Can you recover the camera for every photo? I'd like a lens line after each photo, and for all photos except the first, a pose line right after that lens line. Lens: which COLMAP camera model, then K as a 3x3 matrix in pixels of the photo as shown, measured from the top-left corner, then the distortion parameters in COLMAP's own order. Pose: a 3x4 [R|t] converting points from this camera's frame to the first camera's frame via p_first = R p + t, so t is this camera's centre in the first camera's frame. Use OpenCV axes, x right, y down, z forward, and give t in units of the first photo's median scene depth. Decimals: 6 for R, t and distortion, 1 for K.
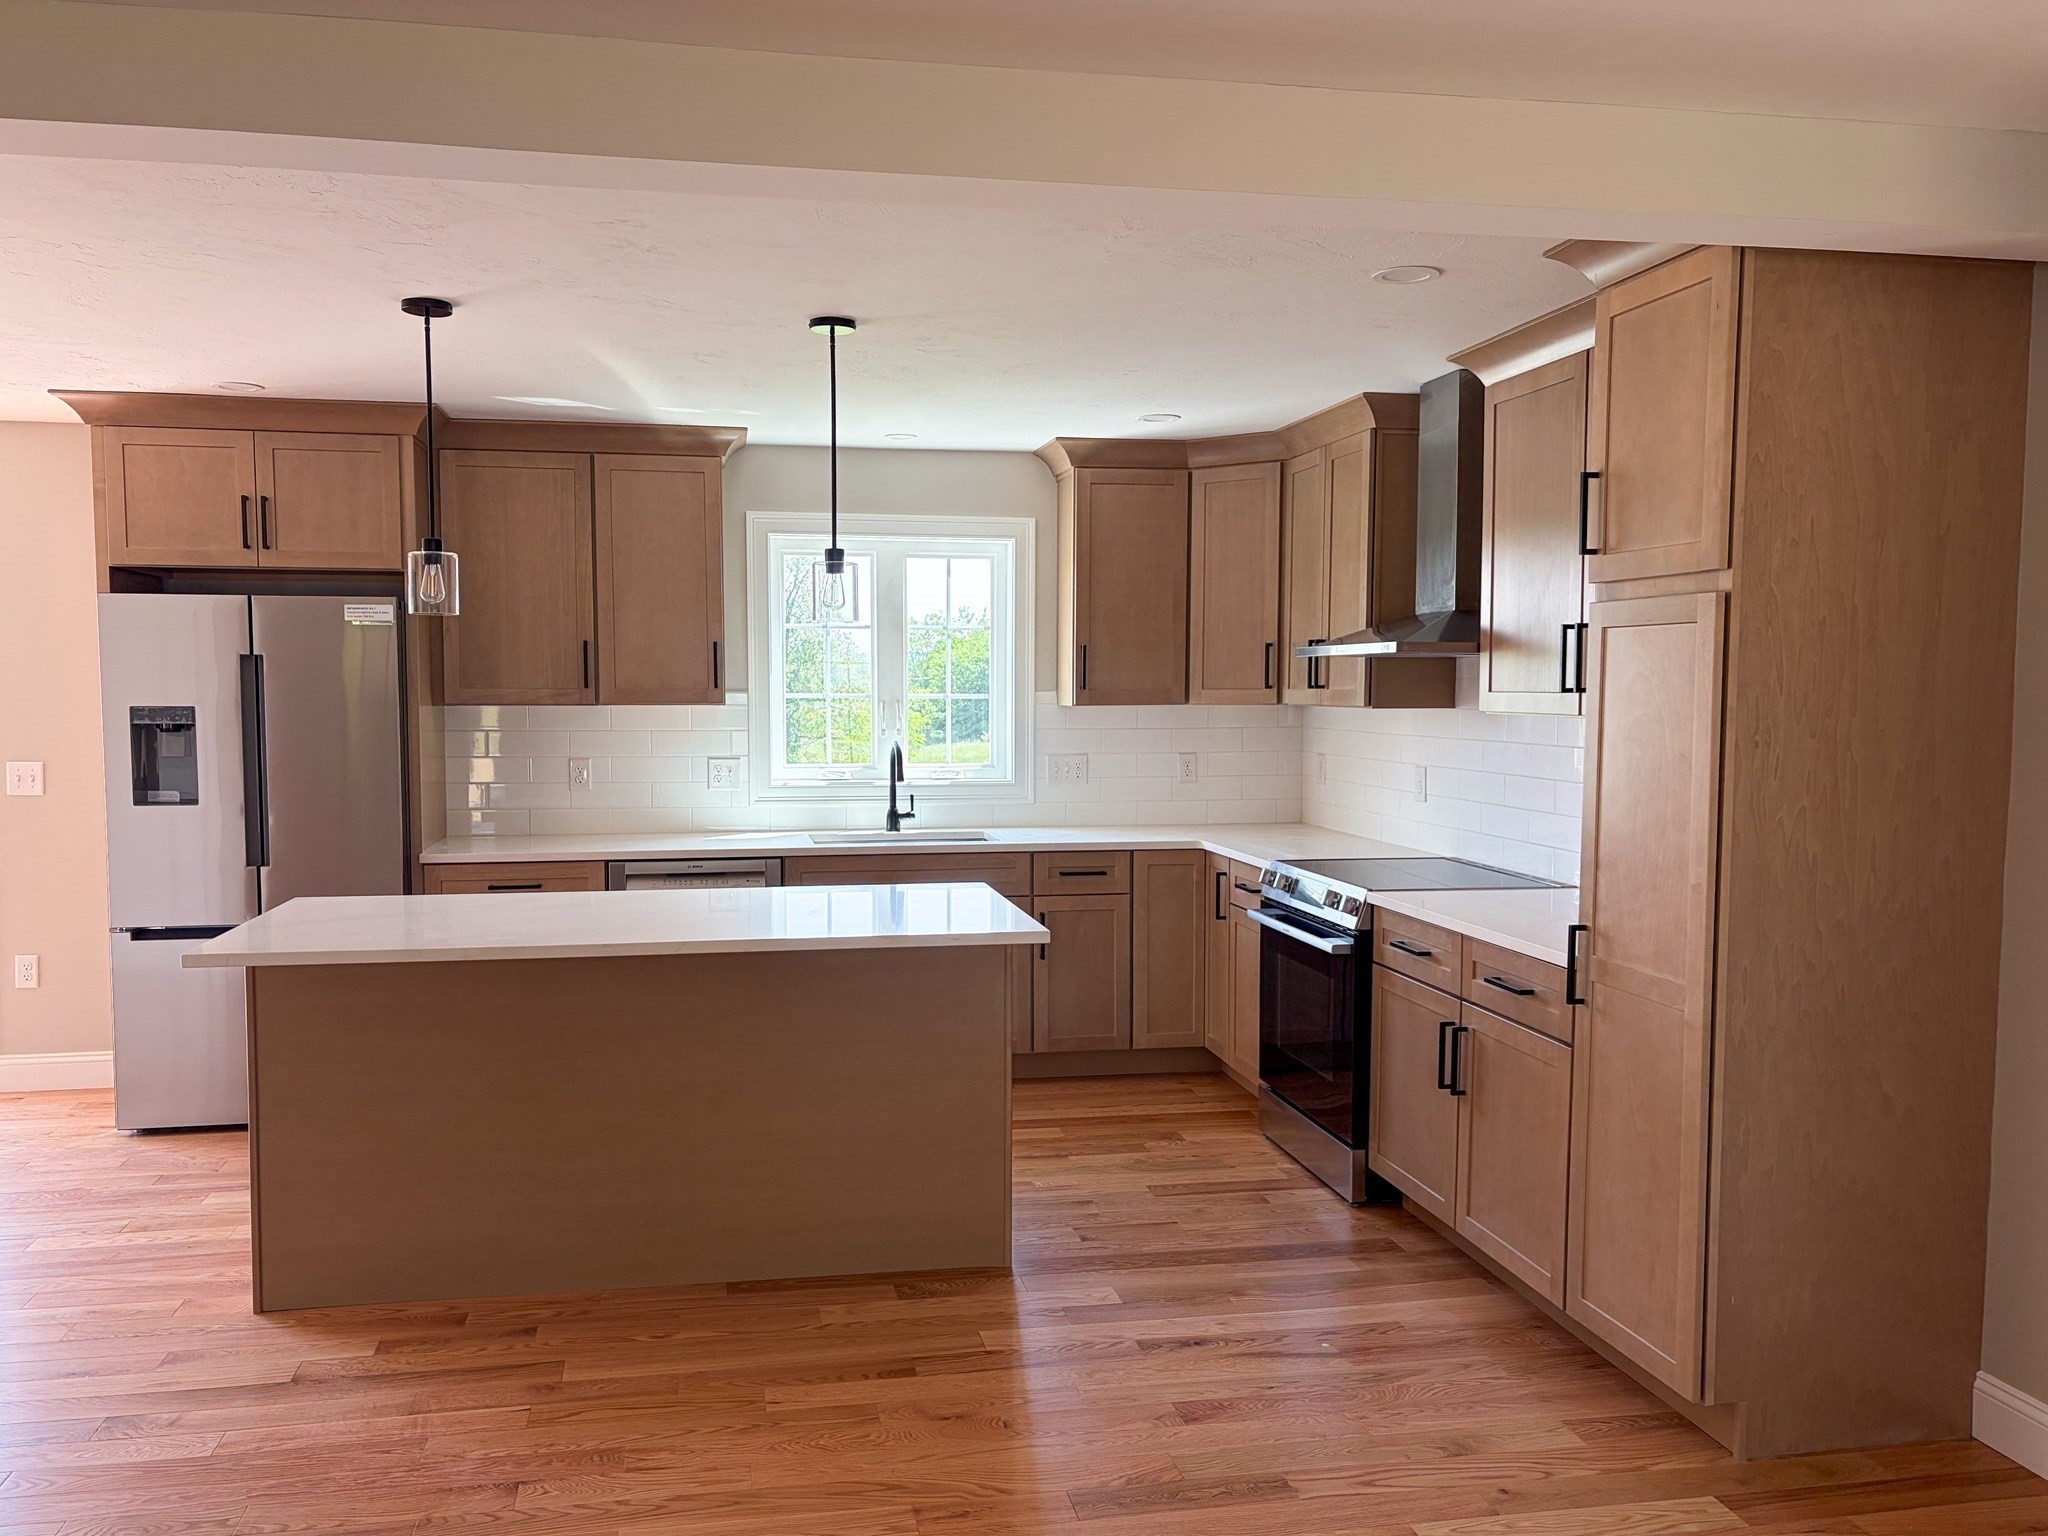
lens RADIAL K [[1604.4, 0, 990.1], [0, 1604.4, 809.5], [0, 0, 1]] dist [0.019927, 0.002444]
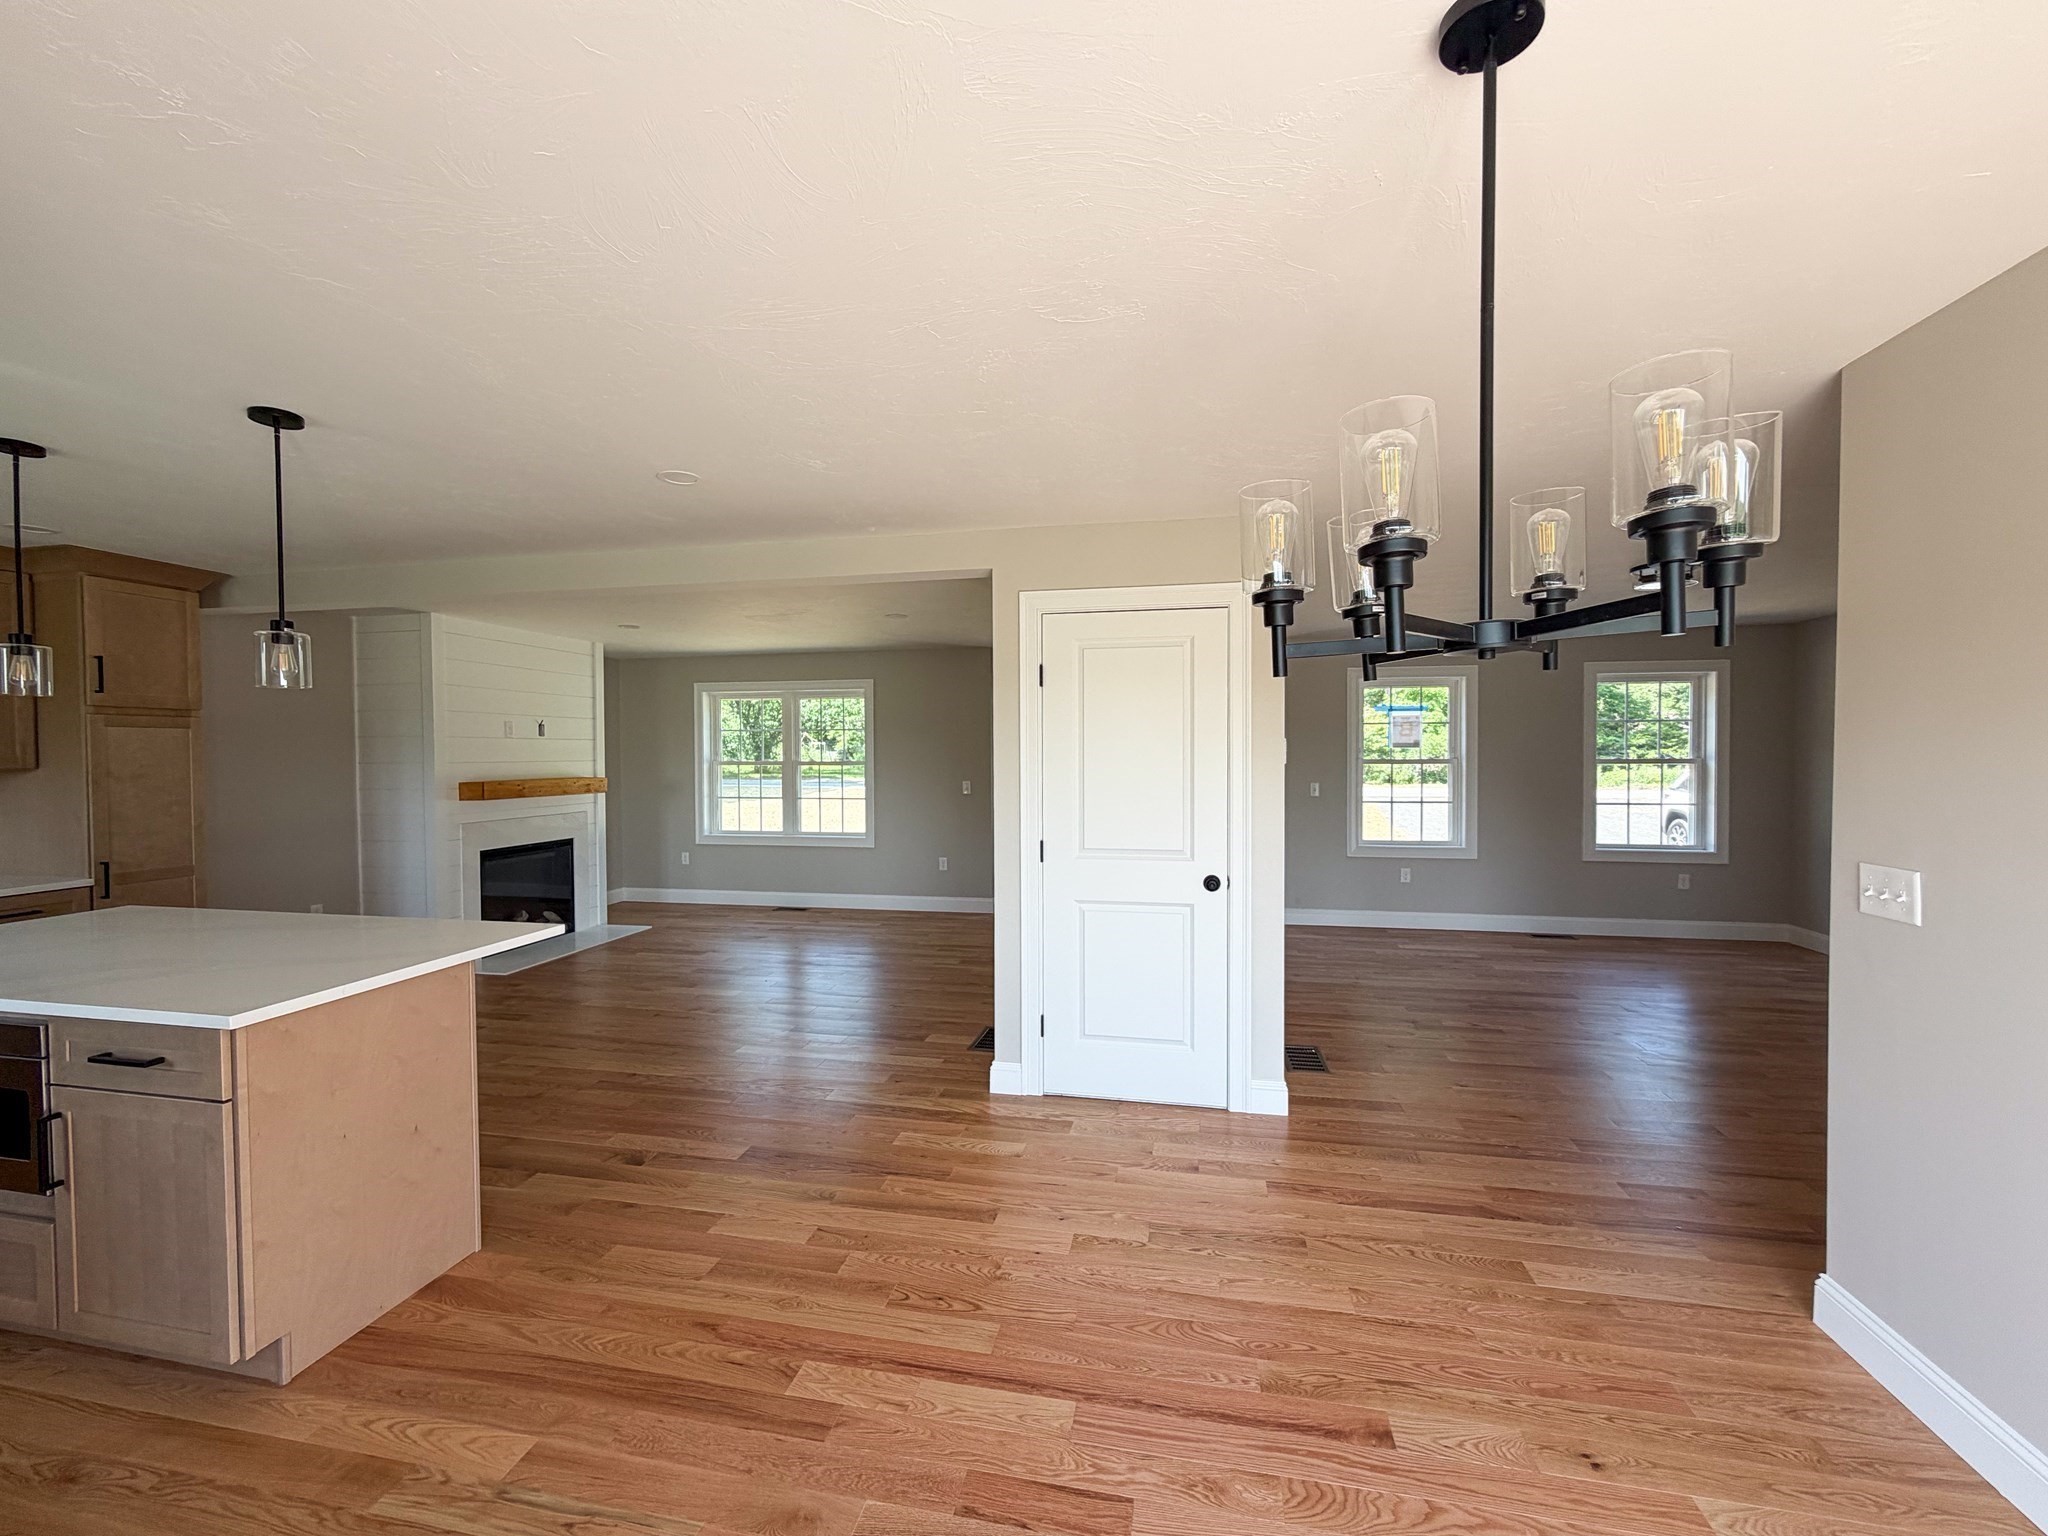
lens RADIAL K [[831.0, 0, 1028.8], [0, 831.0, 770.2], [0, 0, 1]] dist [0.000637, 0.000284]
pose [[-0.927459, -0.007324, 0.373854, -0.810091], [0.032126, 0.994550, 0.099183, -0.082407], [-0.372543, 0.103999, -0.922169, 1.041491]]
